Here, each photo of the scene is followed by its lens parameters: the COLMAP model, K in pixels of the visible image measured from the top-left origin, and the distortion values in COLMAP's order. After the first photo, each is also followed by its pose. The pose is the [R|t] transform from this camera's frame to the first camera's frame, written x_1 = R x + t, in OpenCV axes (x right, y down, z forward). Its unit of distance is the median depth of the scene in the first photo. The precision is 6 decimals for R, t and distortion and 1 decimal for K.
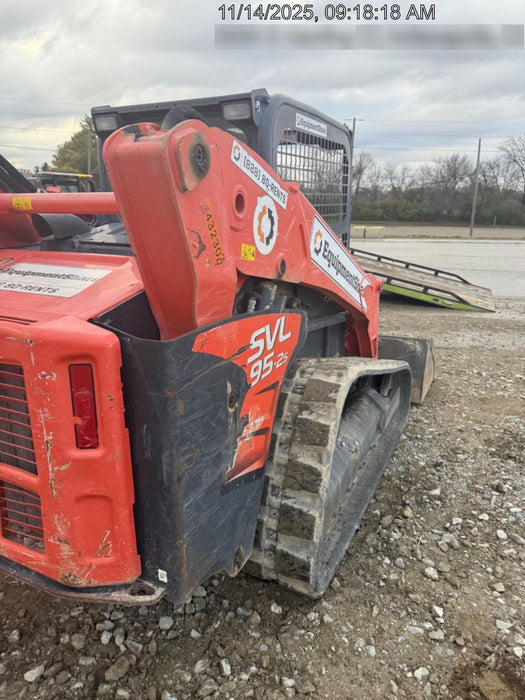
lens RADIAL K [[473.2, 0, 247.5], [0, 473.2, 350.8], [0, 0, 1]] dist [0.092670, -0.155334]
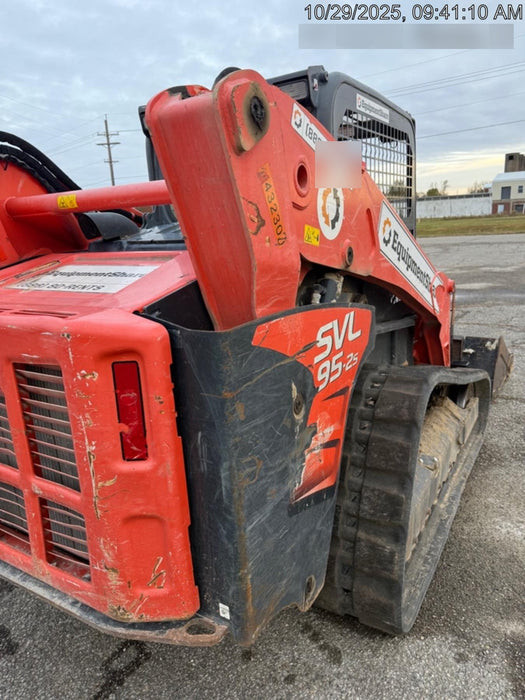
lens RADIAL K [[484.2, 0, 260.0], [0, 484.2, 350.6], [0, 0, 1]] dist [0.102962, -0.181979]
pose [[0.995676, -0.028496, -0.088411, -0.022129], [0.025154, 0.998935, -0.038687, 0.039142], [0.089419, 0.036296, 0.995332, 0.113851]]
